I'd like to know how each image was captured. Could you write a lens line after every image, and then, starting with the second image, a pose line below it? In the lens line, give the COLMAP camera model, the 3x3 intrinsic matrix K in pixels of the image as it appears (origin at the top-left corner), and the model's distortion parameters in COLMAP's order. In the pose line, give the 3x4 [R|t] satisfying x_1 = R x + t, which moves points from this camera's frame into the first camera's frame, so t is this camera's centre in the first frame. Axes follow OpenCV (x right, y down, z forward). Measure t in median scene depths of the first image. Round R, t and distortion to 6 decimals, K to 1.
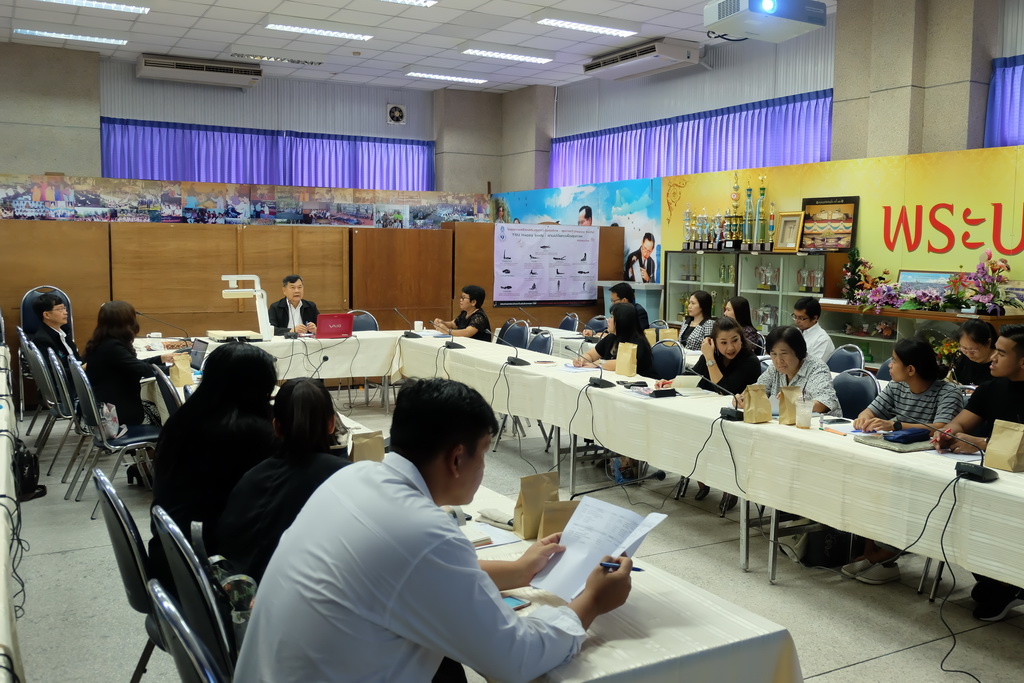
lens RADIAL K [[960.7, 0, 512.0], [0, 960.7, 341.5], [0, 0, 1]] dist [-0.039256, 0.035681]
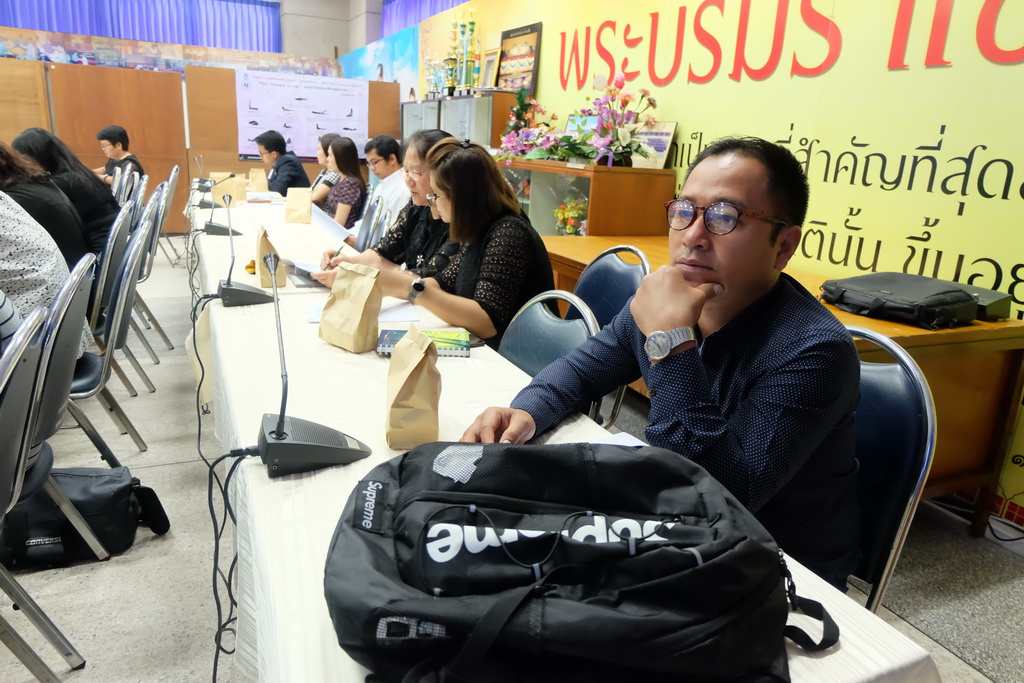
lens RADIAL K [[704.5, 0, 512.0], [0, 704.5, 341.5], [0, 0, 1]] dist [-0.047612, 0.040788]
pose [[0.996649, 0.057060, -0.058611, 0.291995], [-0.046088, 0.983676, 0.173949, 0.008146], [0.067579, -0.170664, 0.983009, 0.283668]]
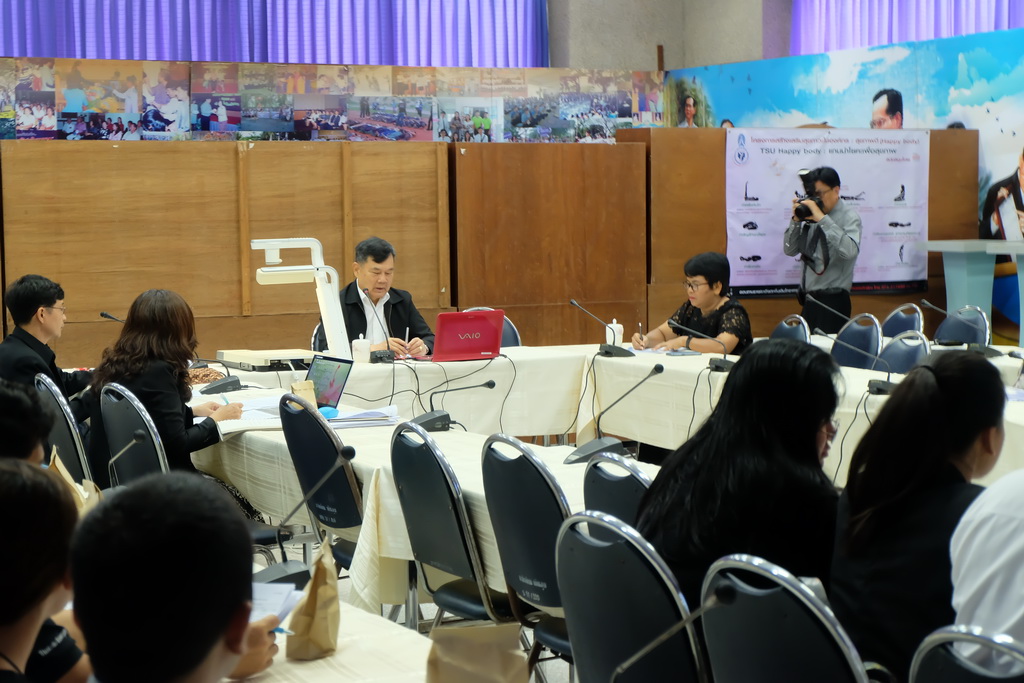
lens RADIAL K [[2145.3, 0, 512.0], [0, 2145.3, 341.5], [0, 0, 1]] dist [0.031147, 0.109371]
pose [[0.999505, -0.022896, -0.021569, -0.100459], [0.022262, 0.999325, -0.029221, 0.014730], [0.022224, 0.028726, 0.999340, -0.090514]]
